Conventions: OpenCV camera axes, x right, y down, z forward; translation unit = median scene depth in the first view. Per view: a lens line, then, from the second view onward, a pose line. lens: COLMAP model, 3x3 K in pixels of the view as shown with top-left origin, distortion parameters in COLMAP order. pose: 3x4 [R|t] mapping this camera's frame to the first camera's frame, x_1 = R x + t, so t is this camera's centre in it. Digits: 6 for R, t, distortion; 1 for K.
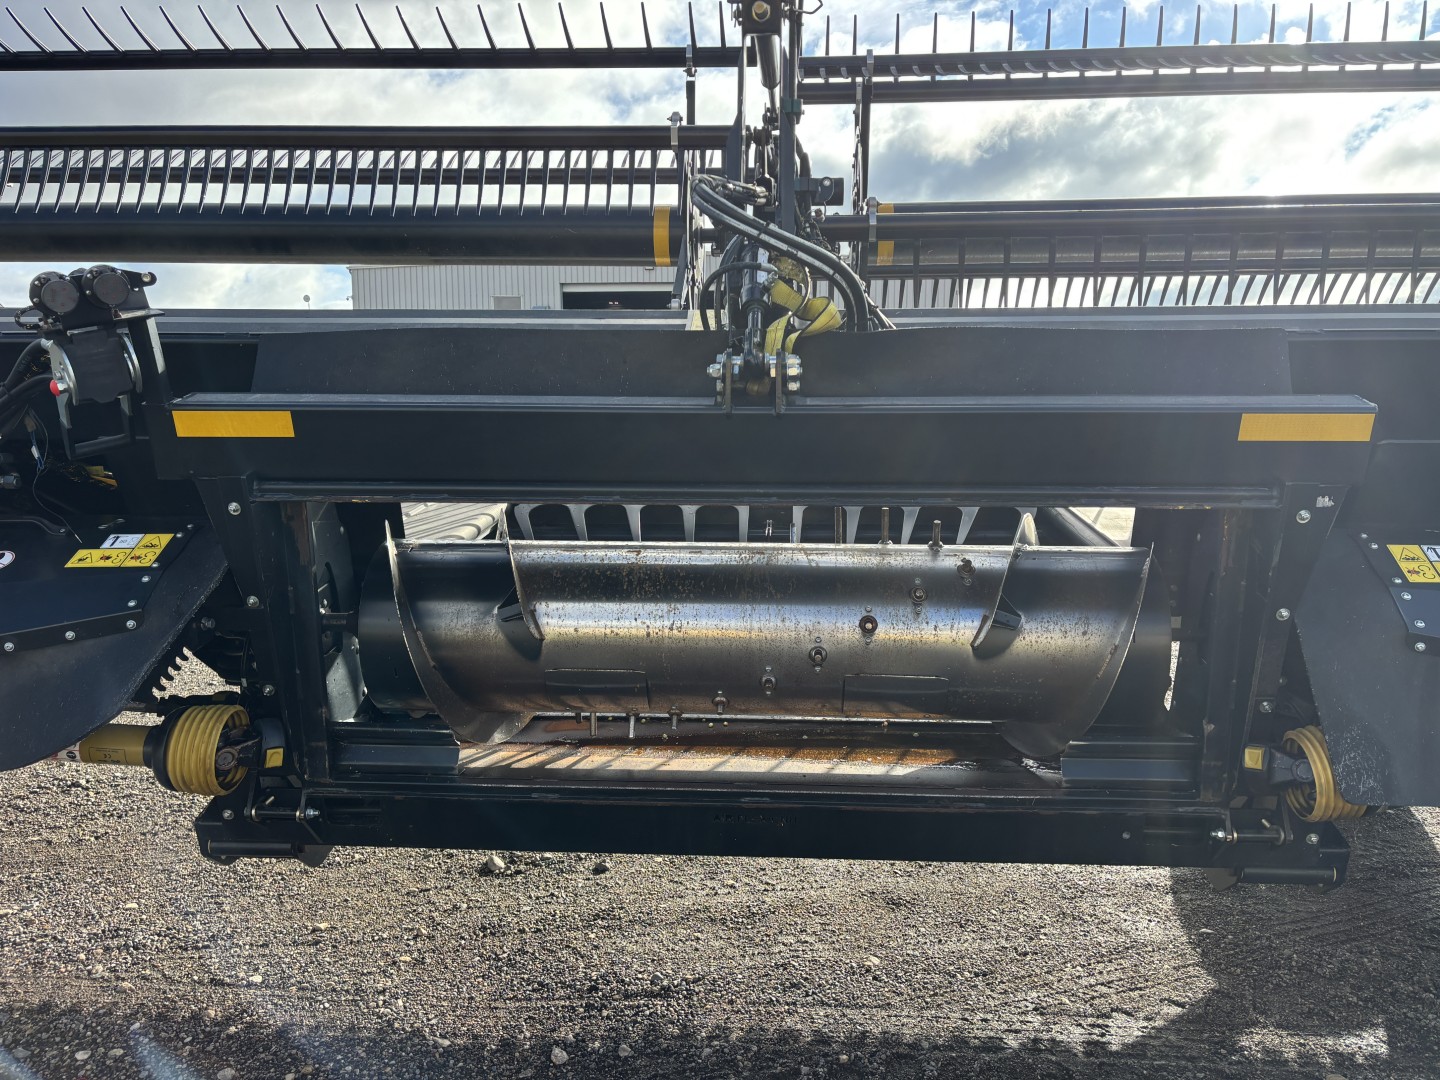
lens RADIAL K [[1093.5, 0, 733.5], [0, 1093.5, 539.3], [0, 0, 1]] dist [0.051136, -0.058293]
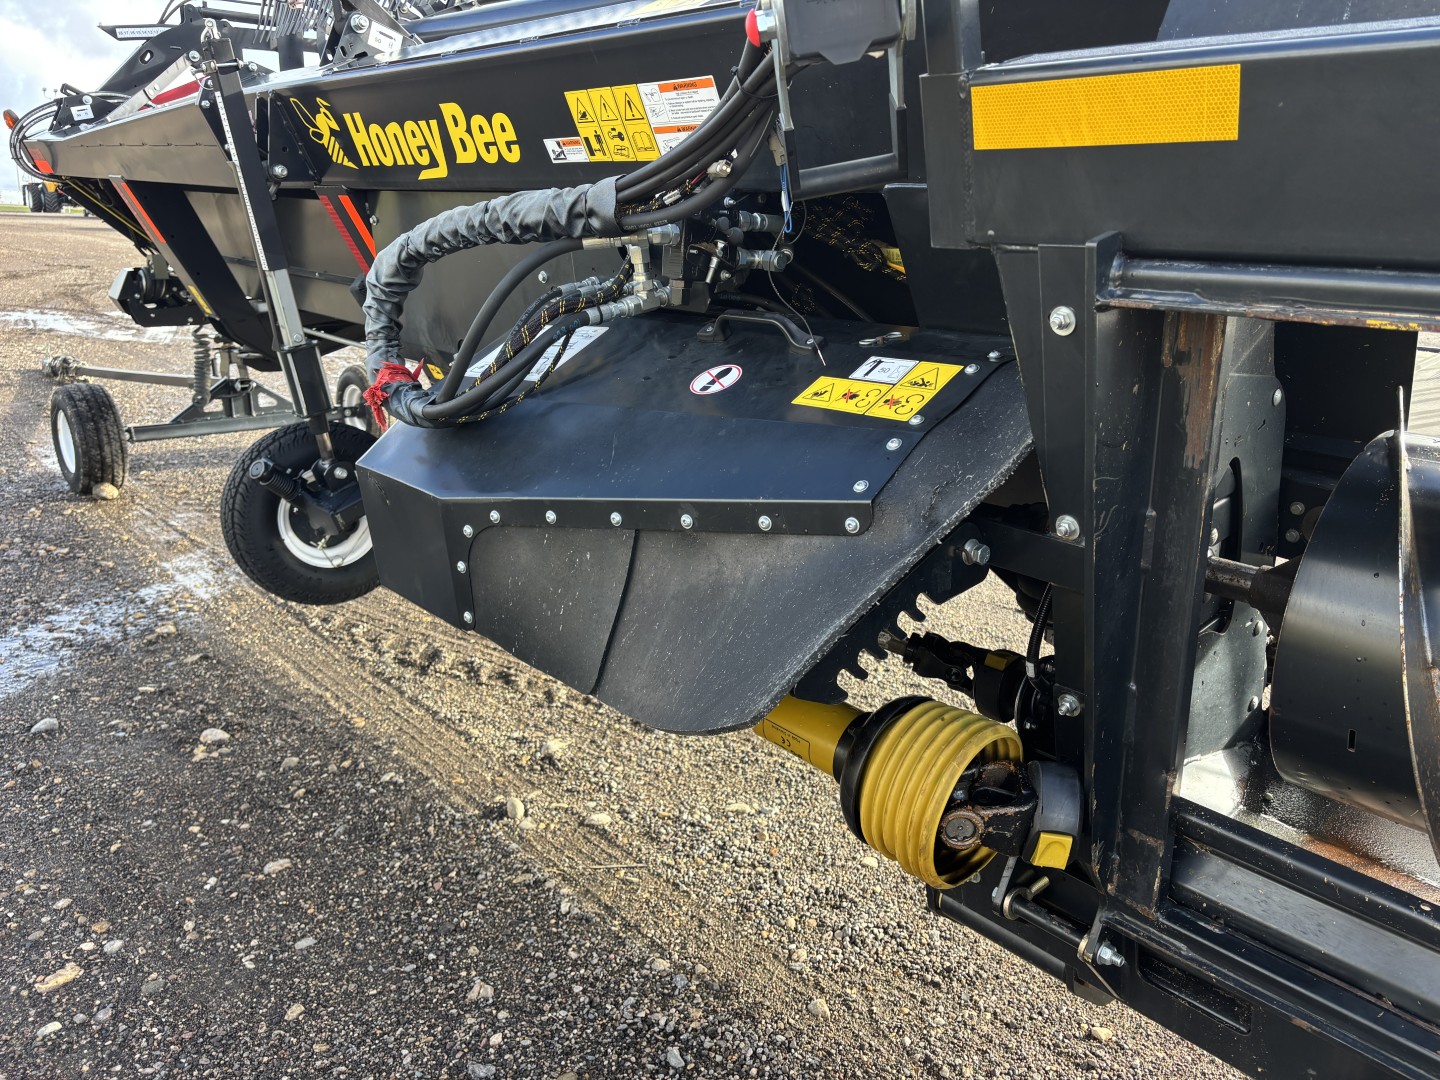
lens RADIAL K [[1093.5, 0, 733.5], [0, 1093.5, 539.3], [0, 0, 1]] dist [0.051136, -0.058293]
pose [[0.718225, 0.212477, -0.662575, -0.220272], [-0.123465, 0.976041, 0.179165, -0.004863], [0.684769, -0.046876, 0.727251, 0.544930]]
